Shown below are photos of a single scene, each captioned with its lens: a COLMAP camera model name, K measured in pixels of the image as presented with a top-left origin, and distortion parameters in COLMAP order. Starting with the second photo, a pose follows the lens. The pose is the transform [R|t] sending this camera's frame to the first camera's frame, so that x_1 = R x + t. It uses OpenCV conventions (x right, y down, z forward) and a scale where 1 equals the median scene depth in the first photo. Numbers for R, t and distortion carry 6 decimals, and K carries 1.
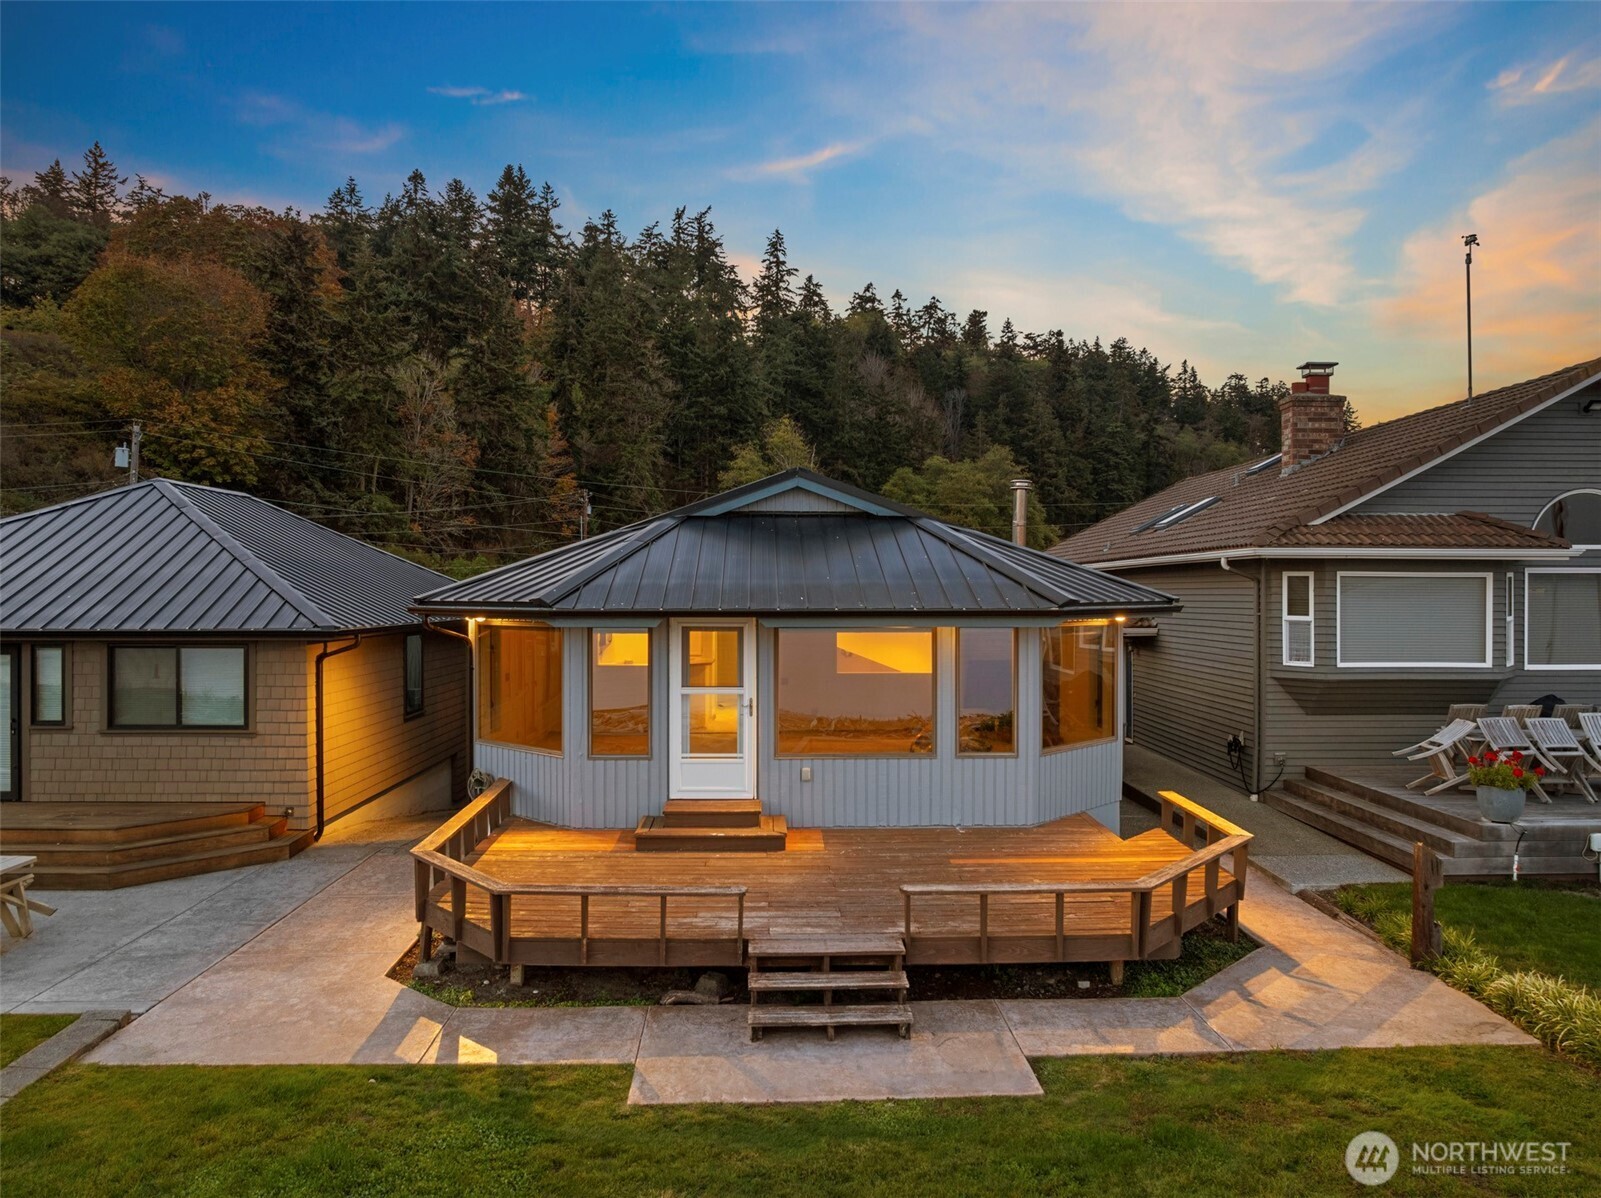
lens RADIAL K [[1126.7, 0, 793.3], [0, 1126.7, 596.3], [0, 0, 1]] dist [-0.042702, 0.013495]
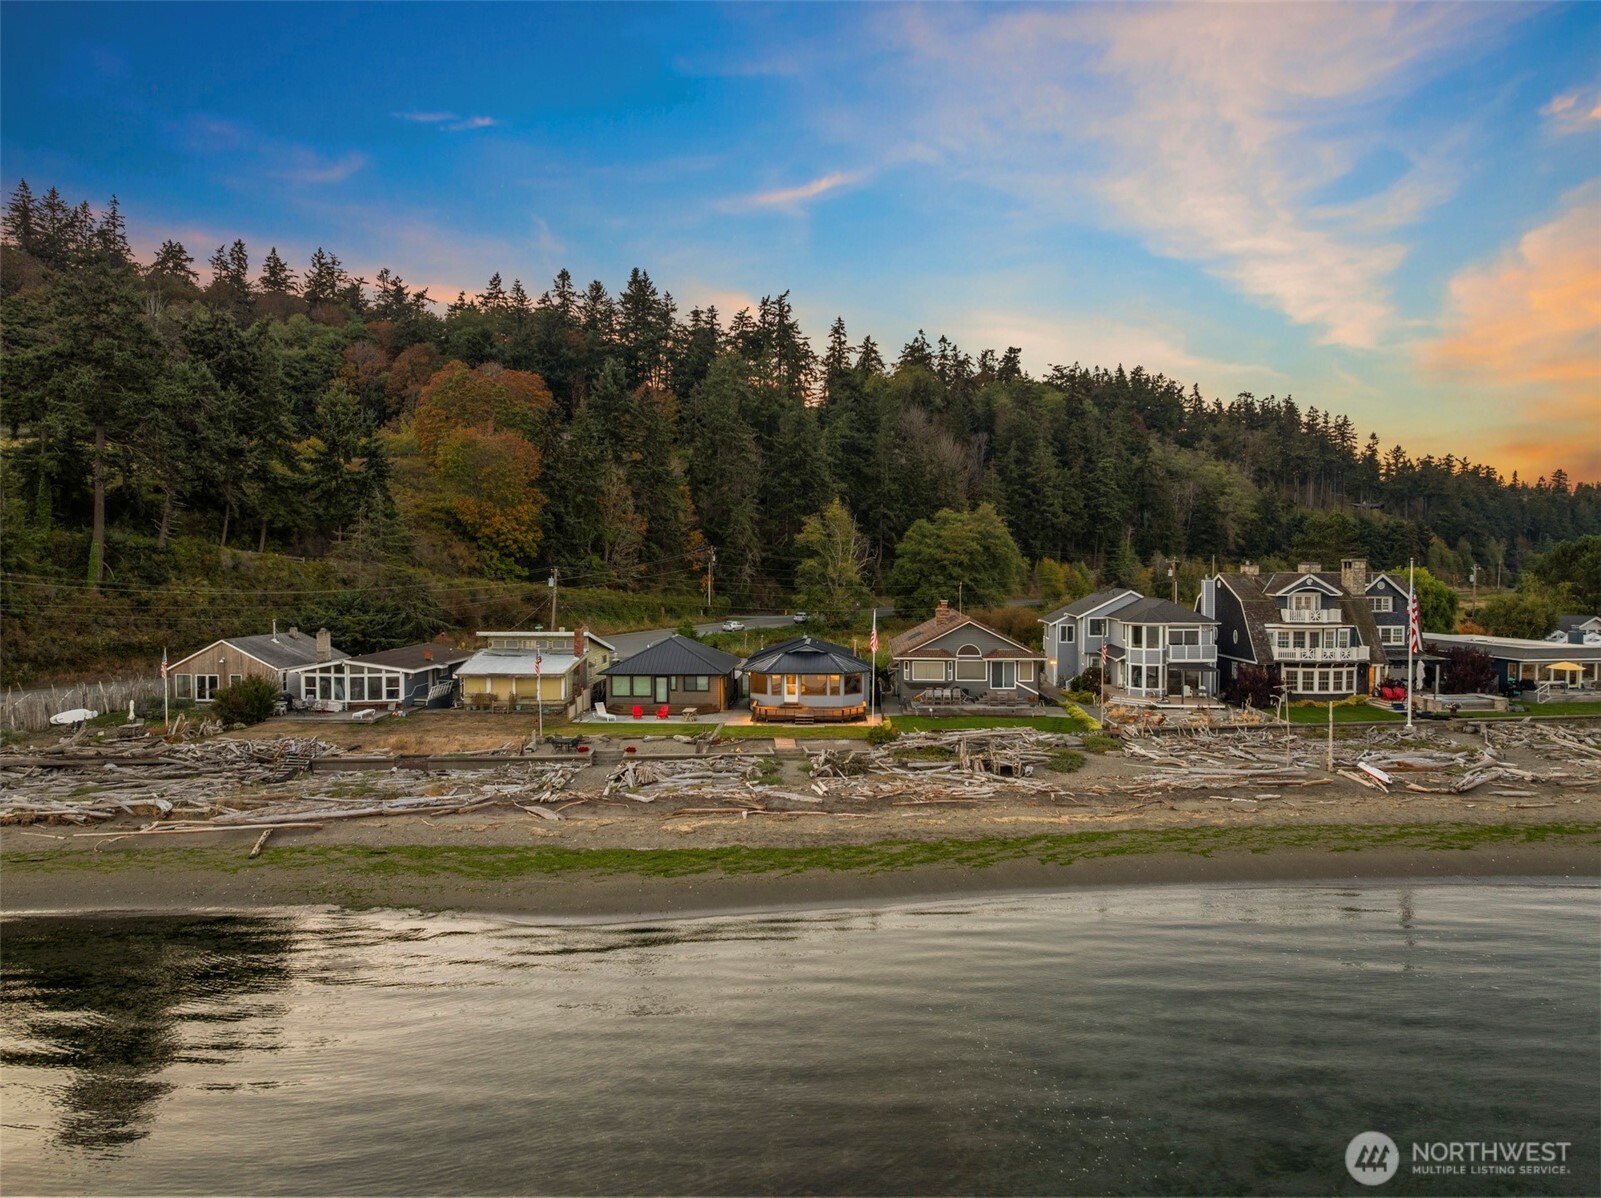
lens RADIAL K [[1126.7, 0, 803.0], [0, 1126.7, 611.8], [0, 0, 1]] dist [-0.042702, 0.013495]
pose [[0.998157, 0.001514, -0.060666, 0.034403], [0.000932, 0.999188, 0.040269, -0.052896], [0.060677, -0.040251, 0.997346, -0.481559]]
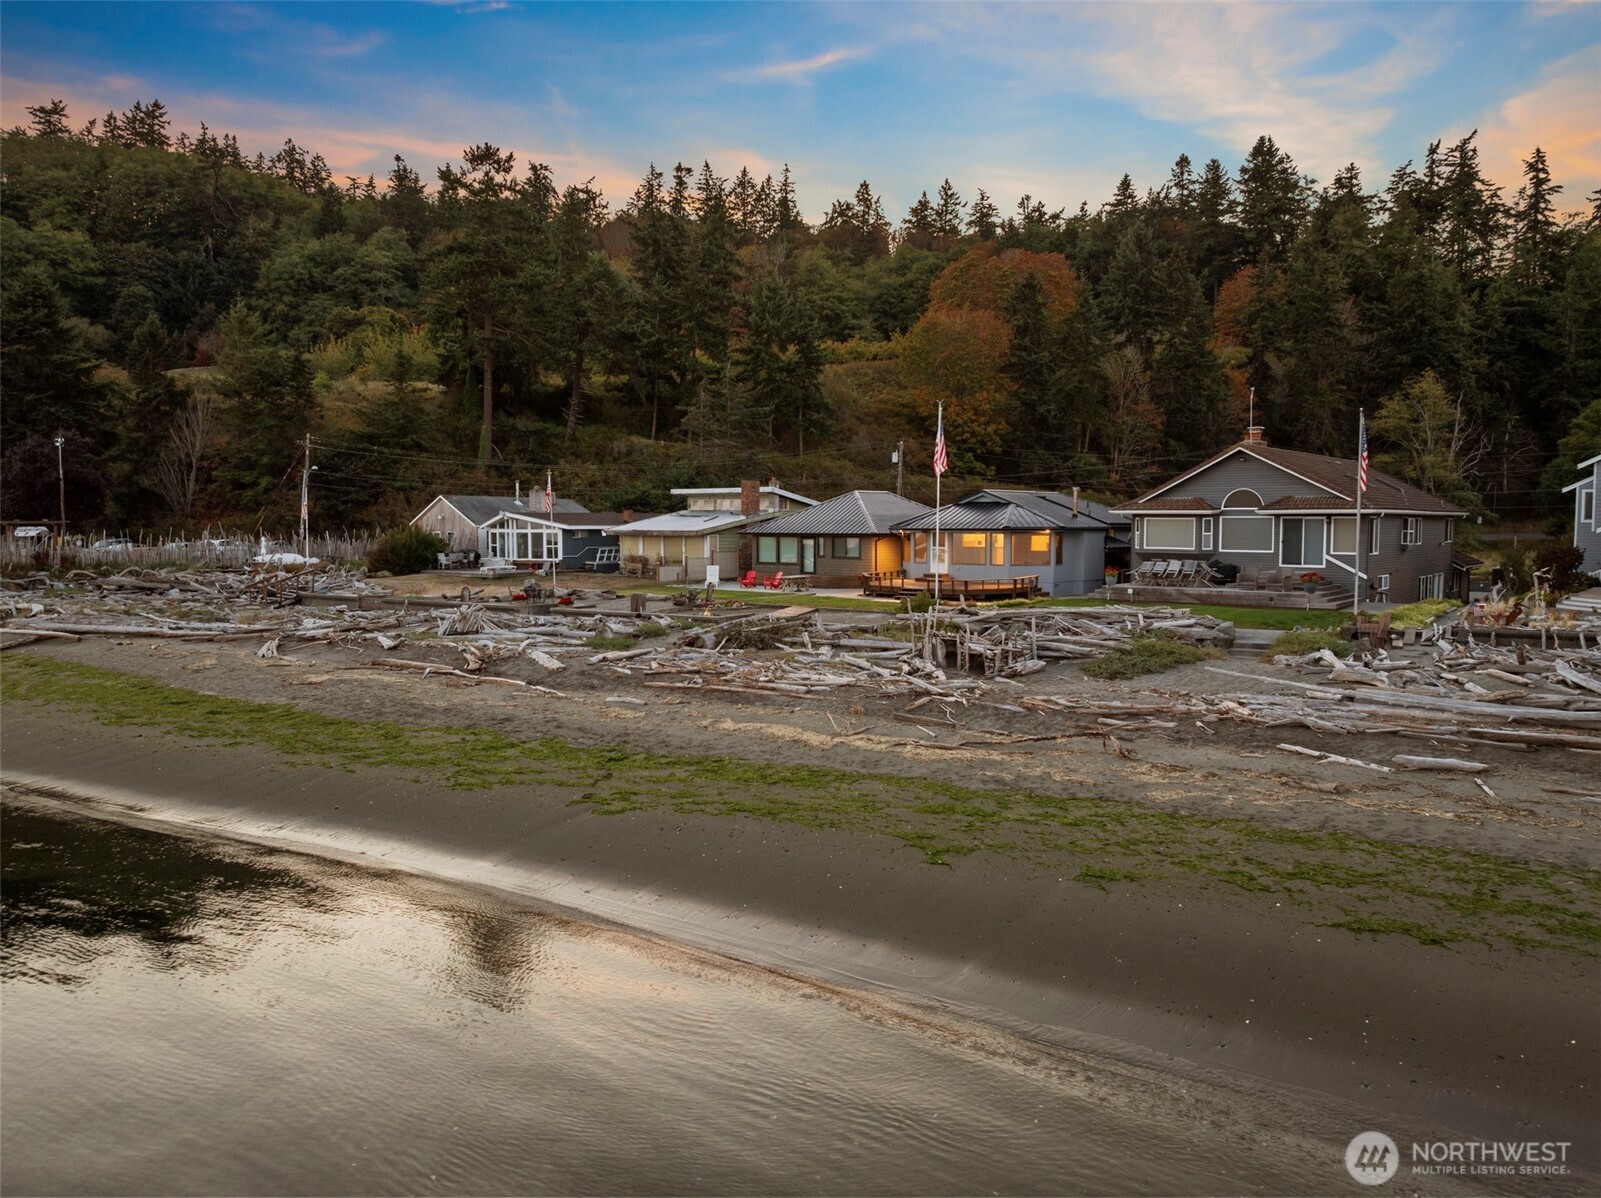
lens RADIAL K [[1126.7, 0, 801.6], [0, 1126.7, 598.8], [0, 0, 1]] dist [-0.042702, 0.013495]
pose [[0.756758, 0.043702, -0.652233, 0.210335], [-0.000958, 0.997836, 0.065746, -0.000152], [0.653695, -0.049129, 0.755162, -0.232093]]
